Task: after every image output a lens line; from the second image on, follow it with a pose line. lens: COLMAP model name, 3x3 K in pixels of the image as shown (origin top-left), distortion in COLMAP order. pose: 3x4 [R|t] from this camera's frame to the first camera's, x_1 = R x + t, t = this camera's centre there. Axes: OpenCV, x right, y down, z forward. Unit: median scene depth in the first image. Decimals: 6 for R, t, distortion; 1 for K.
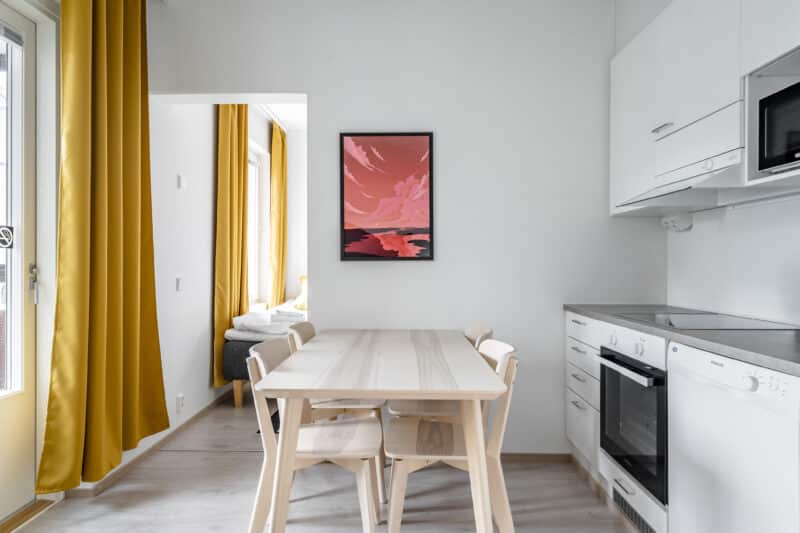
lens RADIAL K [[516.2, 0, 400.0], [0, 516.2, 266.5], [0, 0, 1]] dist [0.027715, 0.001699]
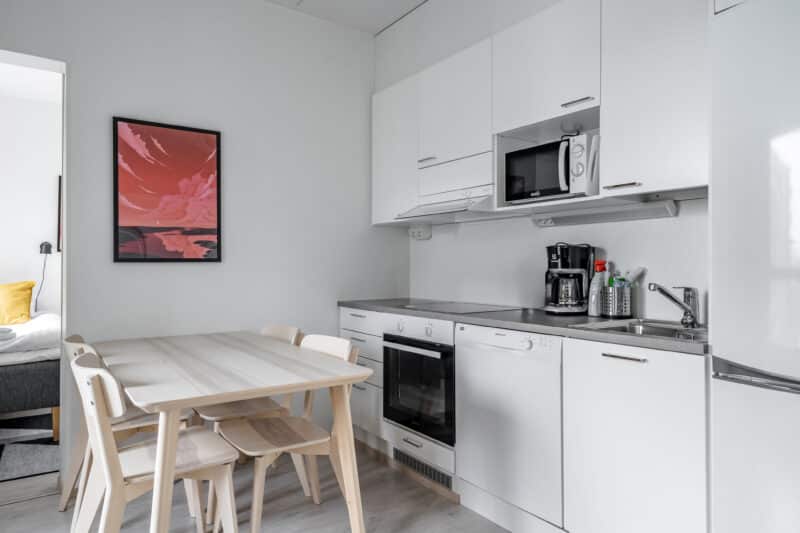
lens RADIAL K [[516.2, 0, 400.0], [0, 516.2, 266.5], [0, 0, 1]] dist [0.027715, 0.001699]
pose [[0.814115, -0.002997, 0.580696, -0.234226], [0.004231, 0.999991, -0.000771, -0.001155], [-0.580689, 0.003084, 0.814120, -0.000662]]
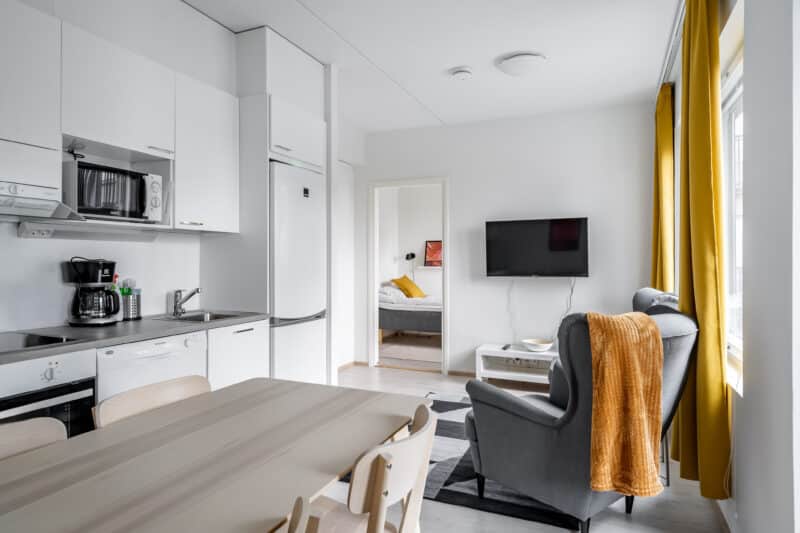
lens RADIAL K [[472.2, 0, 400.0], [0, 472.2, 266.5], [0, 0, 1]] dist [-0.032930, -0.000425]
pose [[-0.917051, -0.007064, 0.398708, -0.332196], [-0.000106, 0.999847, 0.017471, -0.039241], [-0.398771, 0.015979, -0.916911, 1.058257]]
